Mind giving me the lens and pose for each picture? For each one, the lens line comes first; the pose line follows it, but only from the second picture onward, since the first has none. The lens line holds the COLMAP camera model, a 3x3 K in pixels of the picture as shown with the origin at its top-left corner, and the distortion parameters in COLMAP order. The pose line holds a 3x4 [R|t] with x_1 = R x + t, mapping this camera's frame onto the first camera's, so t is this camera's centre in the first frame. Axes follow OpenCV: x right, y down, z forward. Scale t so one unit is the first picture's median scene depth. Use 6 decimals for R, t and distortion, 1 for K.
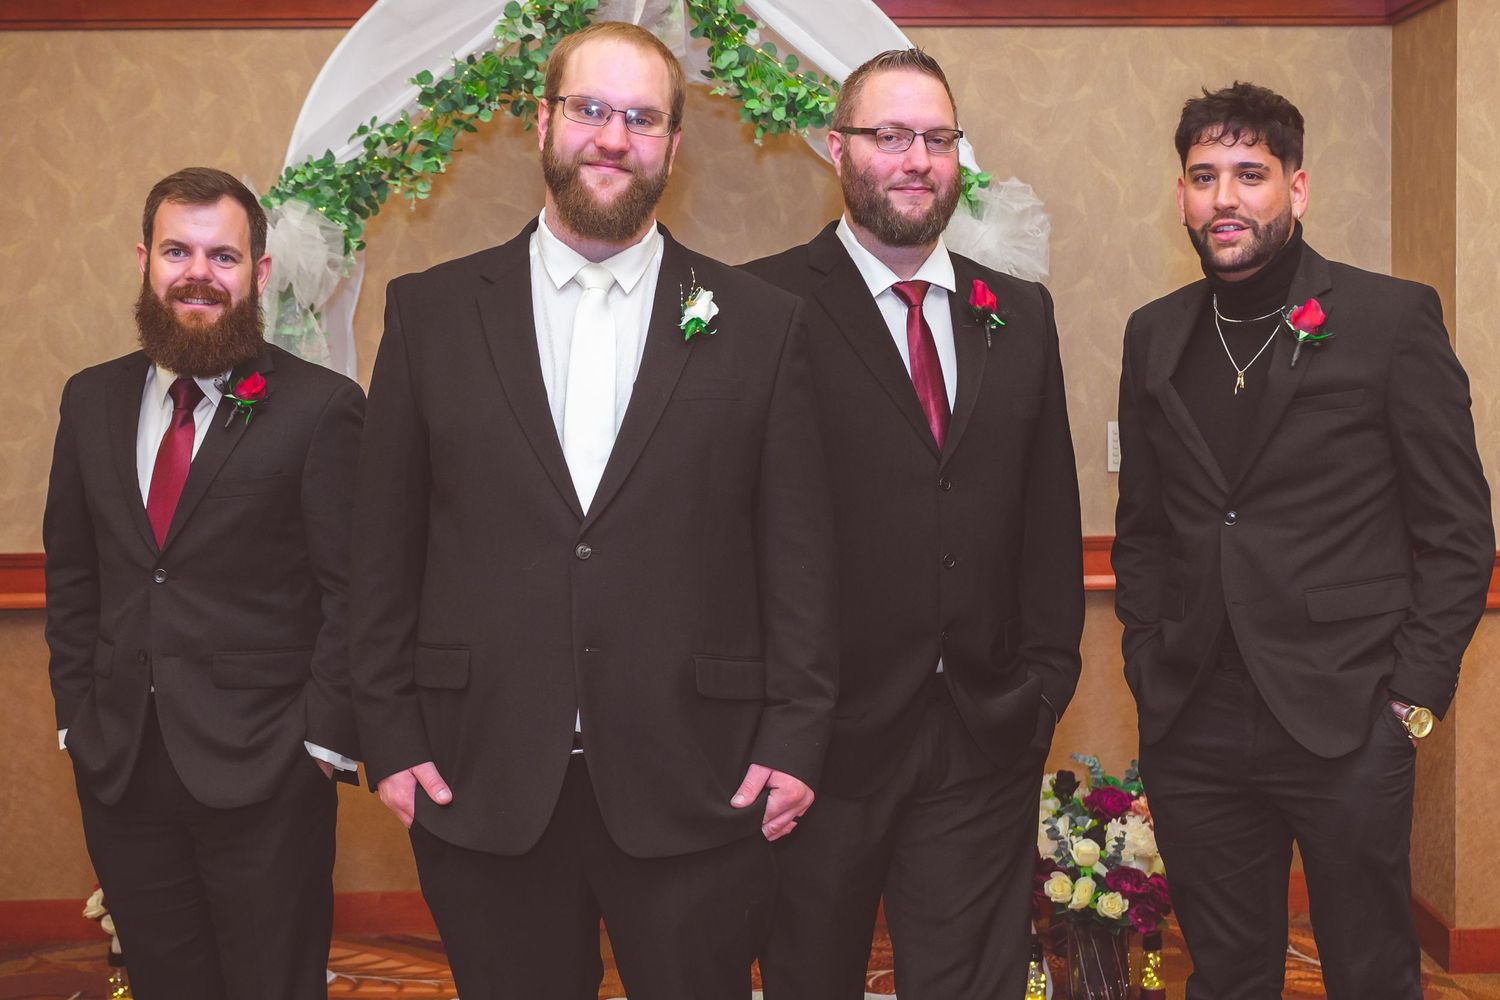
lens RADIAL K [[2589.0, 0, 900.6], [0, 2589.0, 587.8], [0, 0, 1]] dist [0.002987, -0.036316]
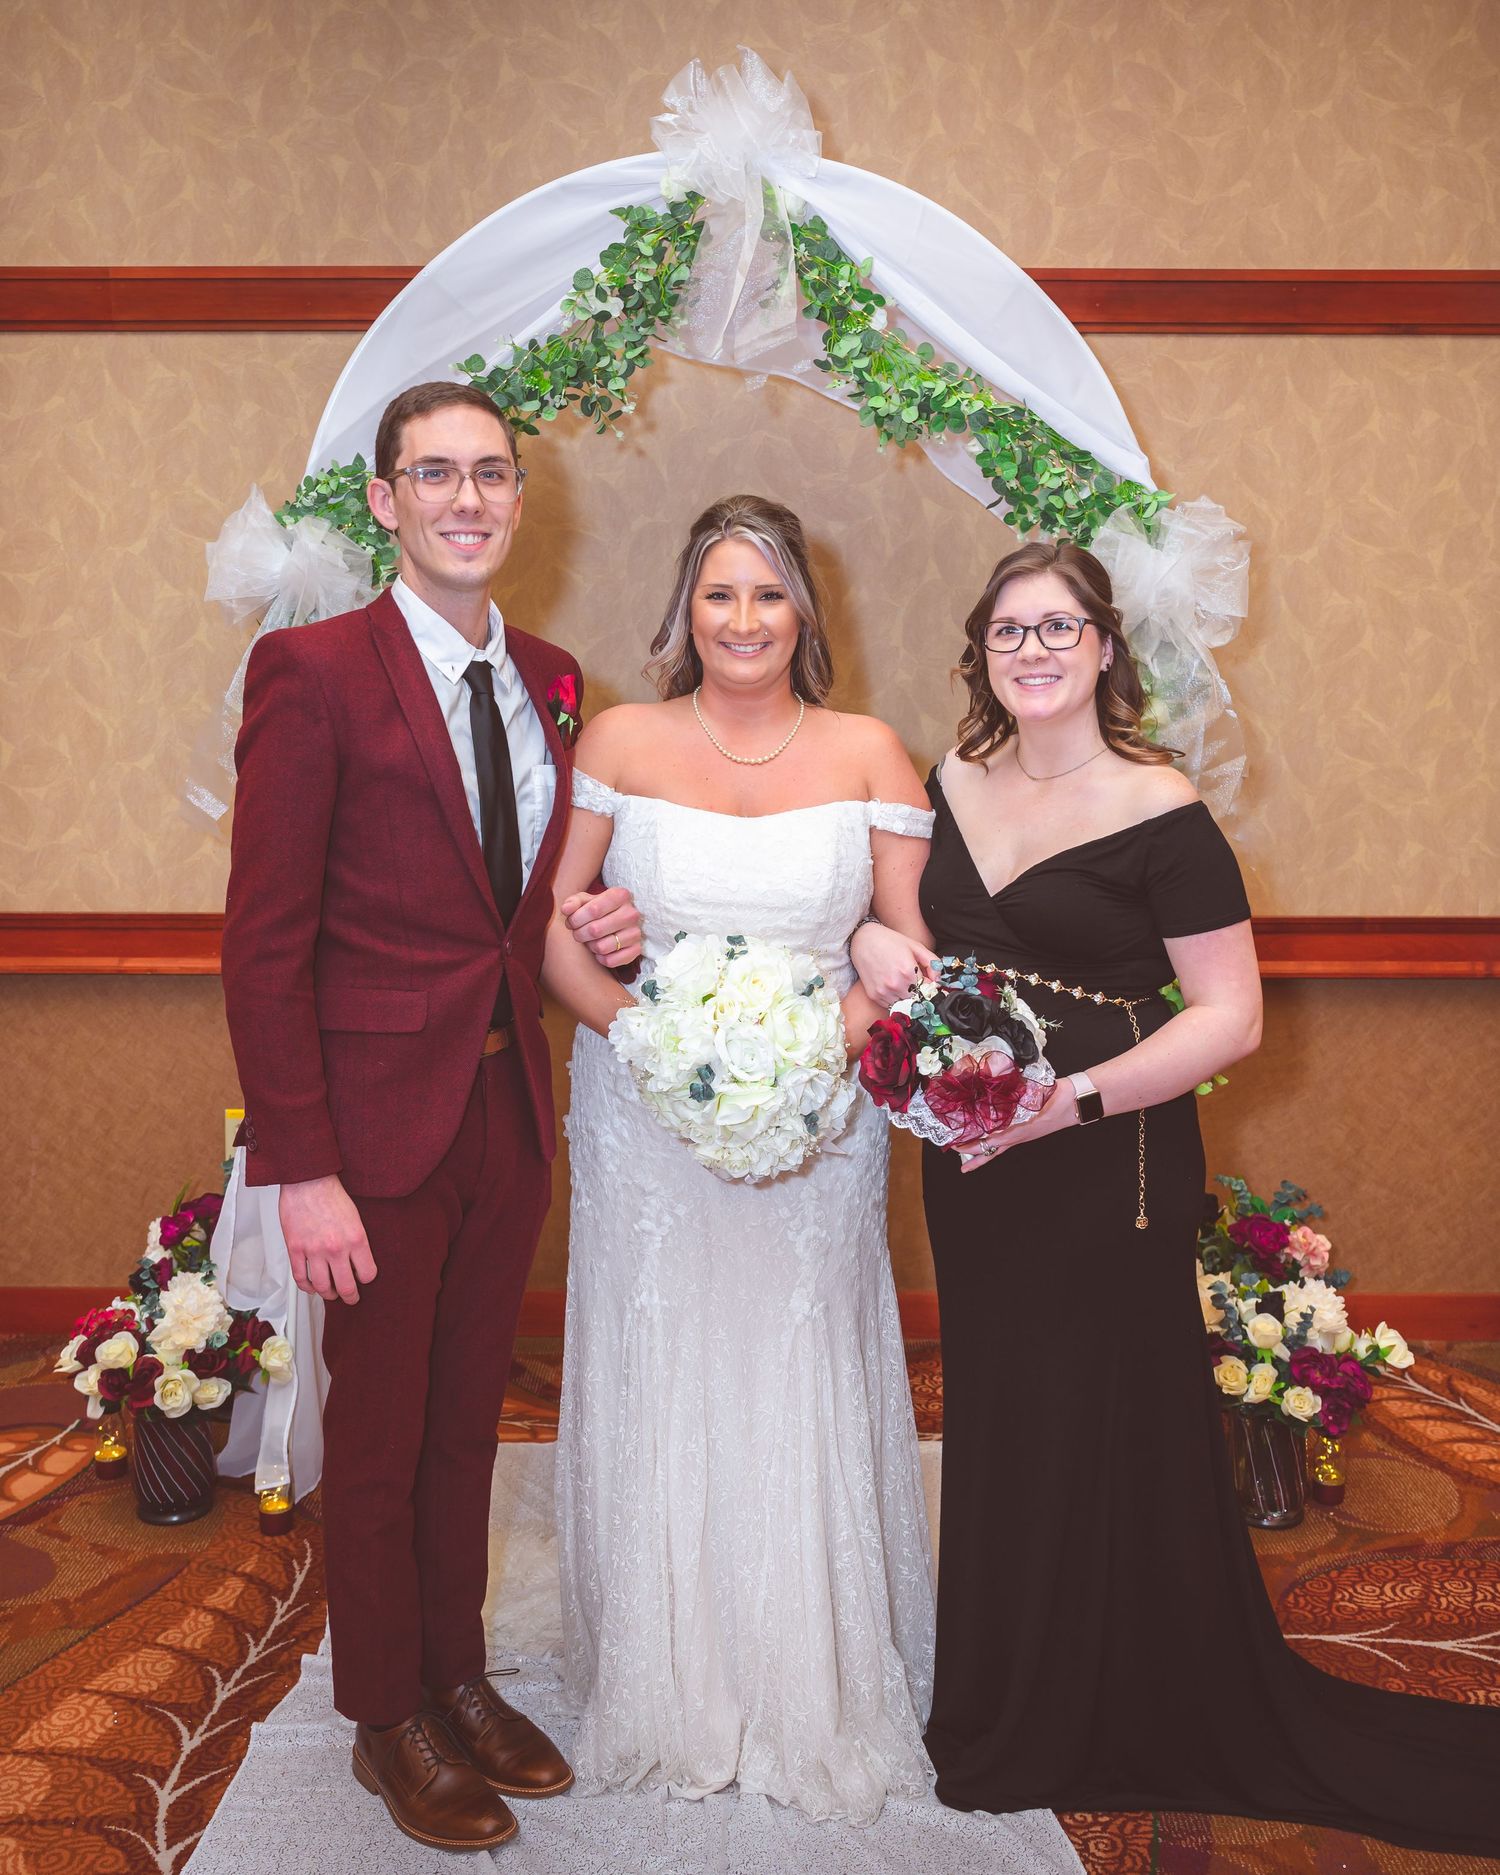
lens RADIAL K [[1950.4, 0, 756.5], [0, 1950.4, 859.1], [0, 0, 1]] dist [-0.010038, 0.017405]
pose [[0.997316, 0.020955, -0.070157, -0.048947], [-0.020572, 0.999769, 0.006182, -0.047720], [0.070271, -0.004723, 0.997517, 0.391064]]
